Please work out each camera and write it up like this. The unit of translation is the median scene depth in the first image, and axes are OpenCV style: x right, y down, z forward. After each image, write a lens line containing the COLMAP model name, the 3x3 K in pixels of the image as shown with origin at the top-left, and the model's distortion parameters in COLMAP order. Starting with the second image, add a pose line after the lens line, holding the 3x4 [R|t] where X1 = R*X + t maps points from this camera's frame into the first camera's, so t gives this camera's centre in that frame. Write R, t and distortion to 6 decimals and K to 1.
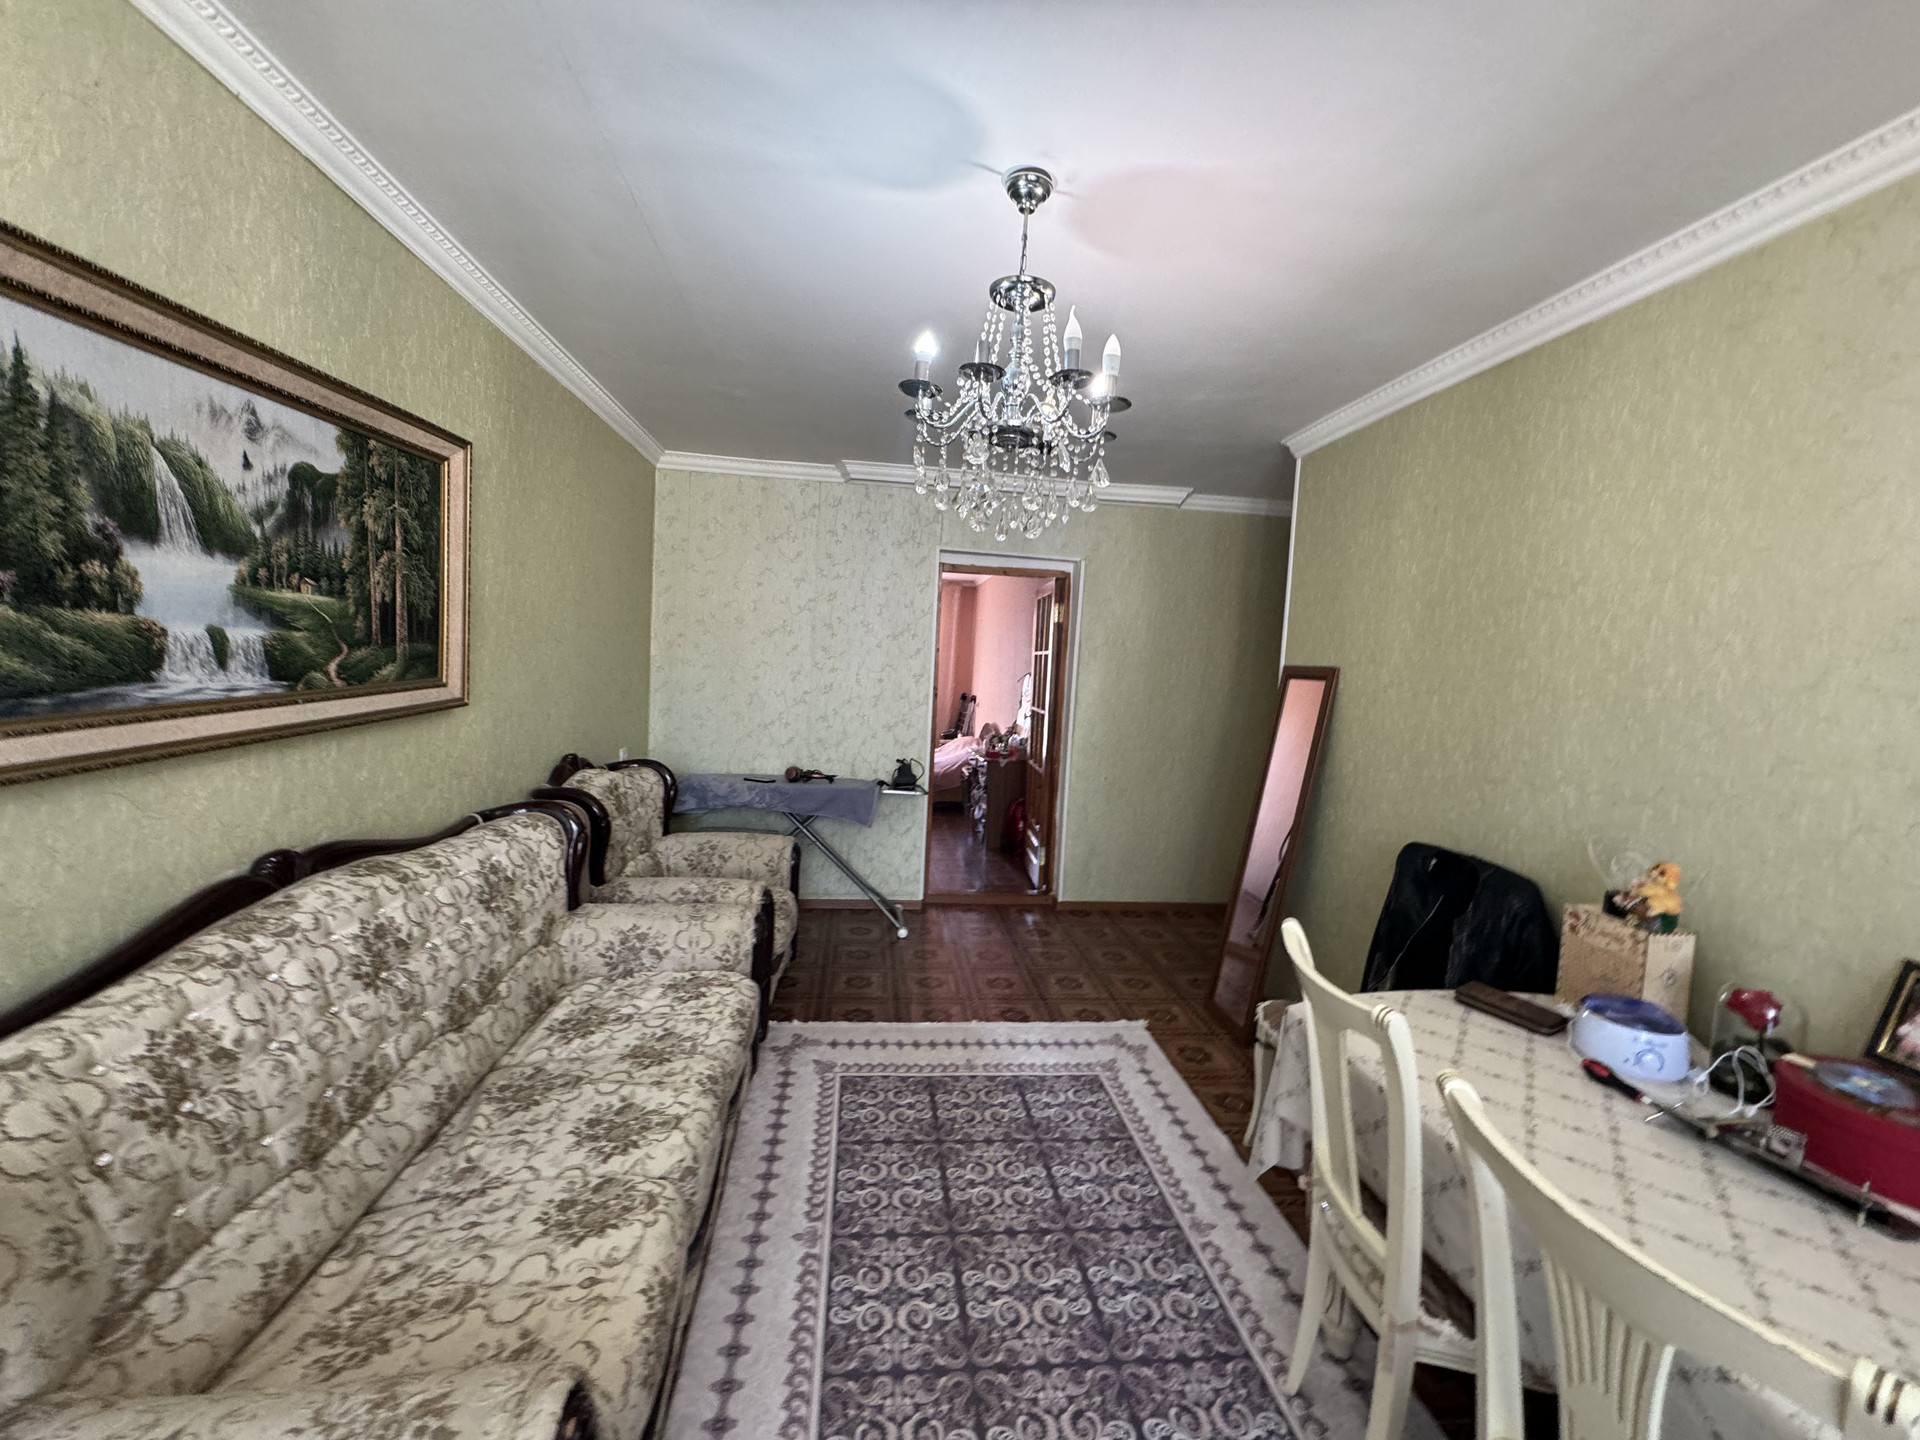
lens RADIAL K [[765.3, 0, 958.5], [0, 765.3, 712.6], [0, 0, 1]] dist [0.000957, -0.000684]
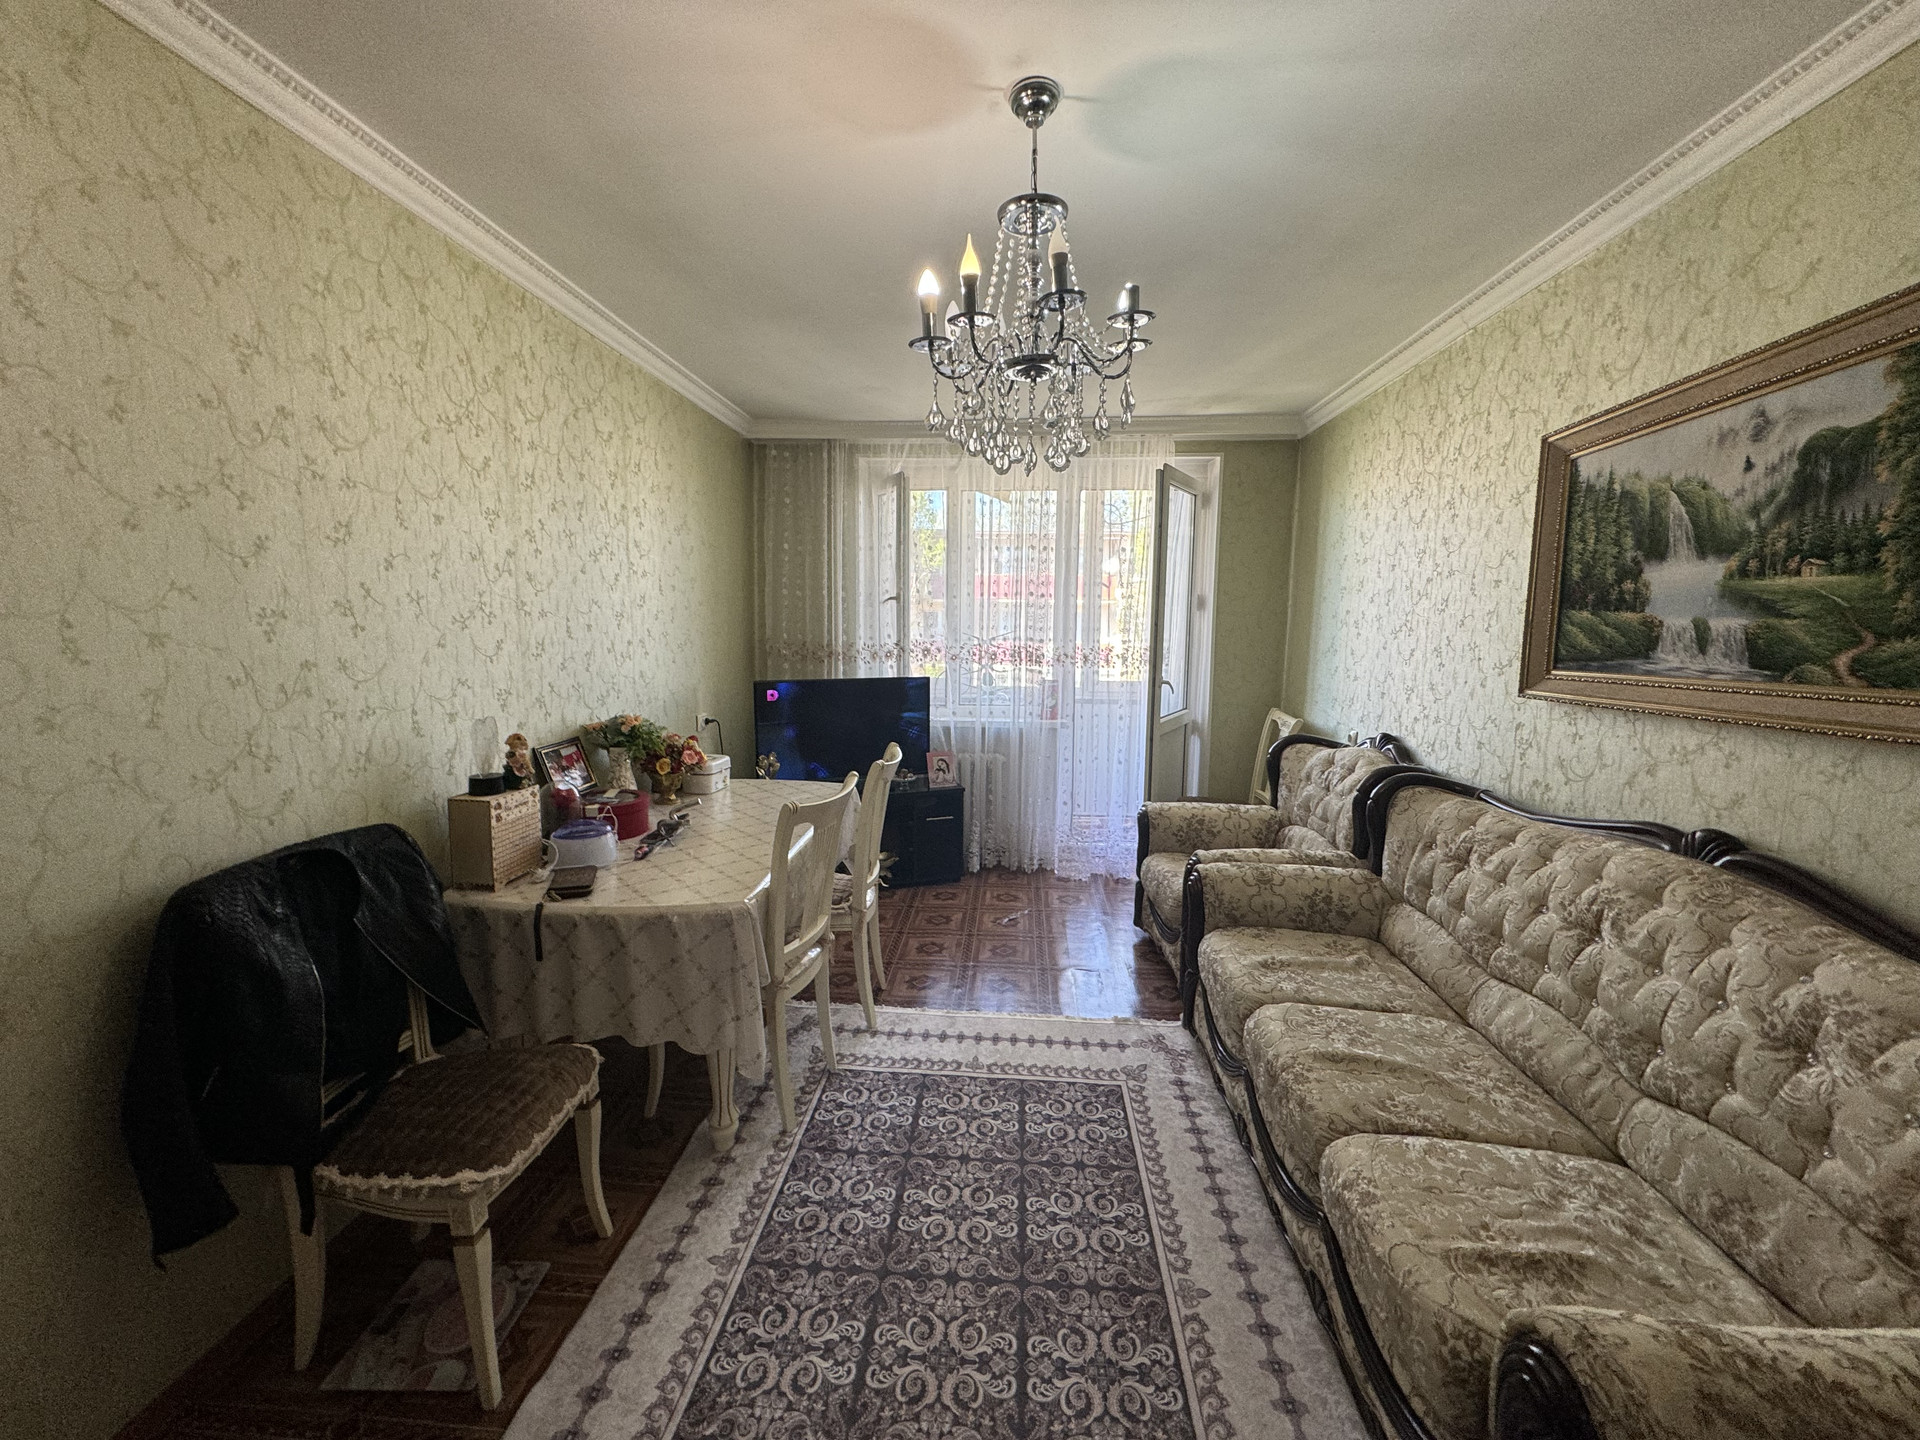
lens RADIAL K [[765.3, 0, 957.0], [0, 765.3, 715.1], [0, 0, 1]] dist [0.000957, -0.000684]
pose [[-0.980217, -0.082493, 0.179916, -0.050189], [-0.046068, 0.979129, 0.197949, -0.137948], [-0.192491, 0.185745, -0.963559, 2.256075]]
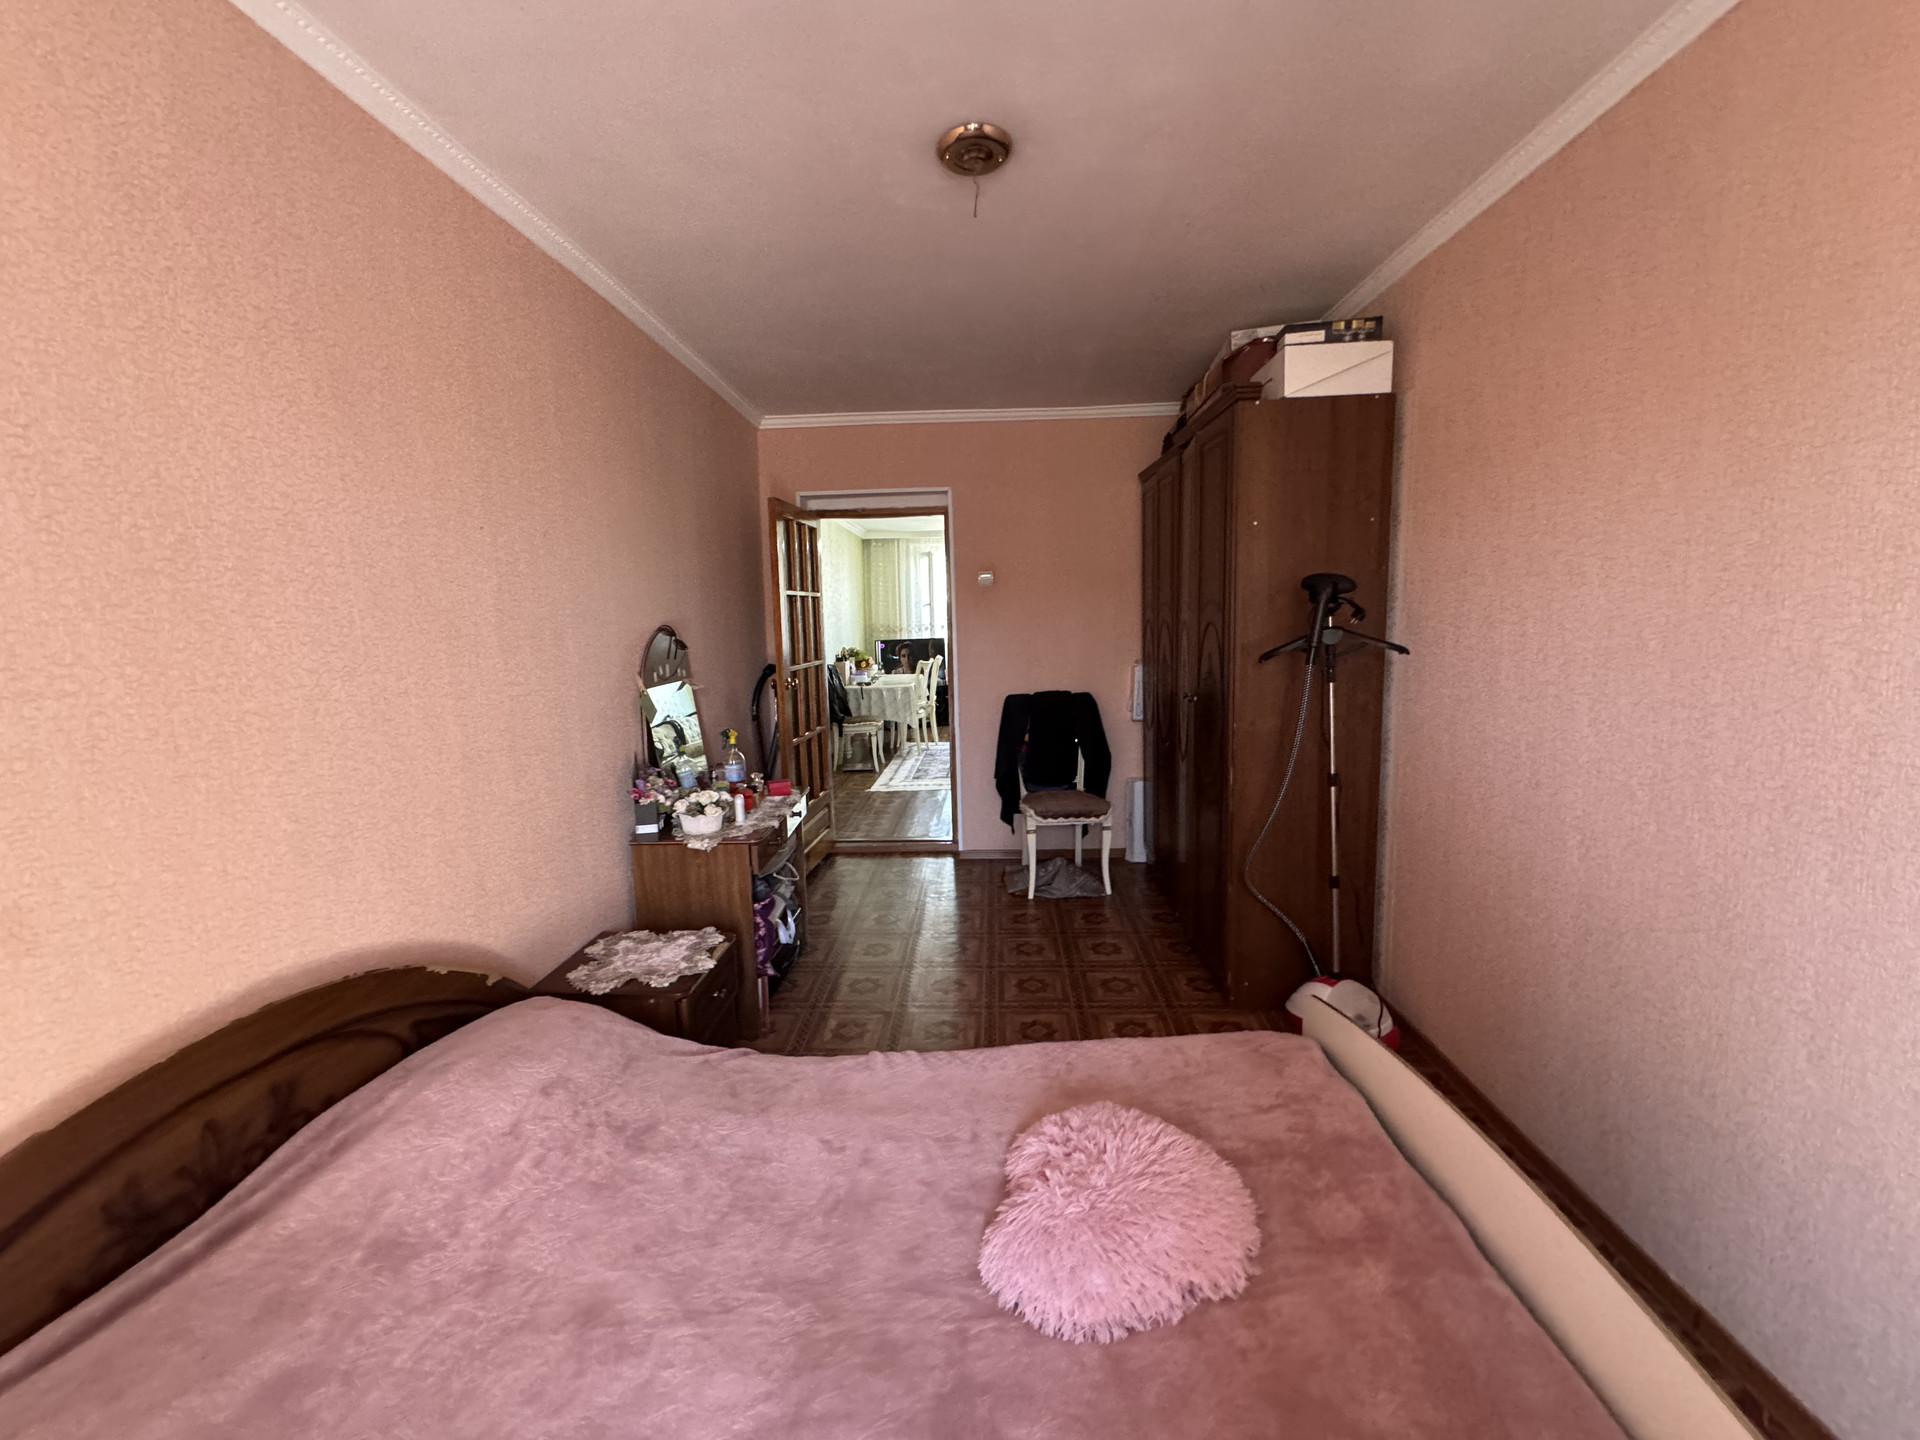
lens RADIAL K [[765.3, 0, 961.2], [0, 765.3, 714.1], [0, 0, 1]] dist [0.000957, -0.000684]
pose [[-0.988867, -0.050750, 0.139882, -0.534486], [-0.022084, 0.979686, 0.199316, -0.383823], [-0.147156, 0.194007, -0.969900, 6.027562]]
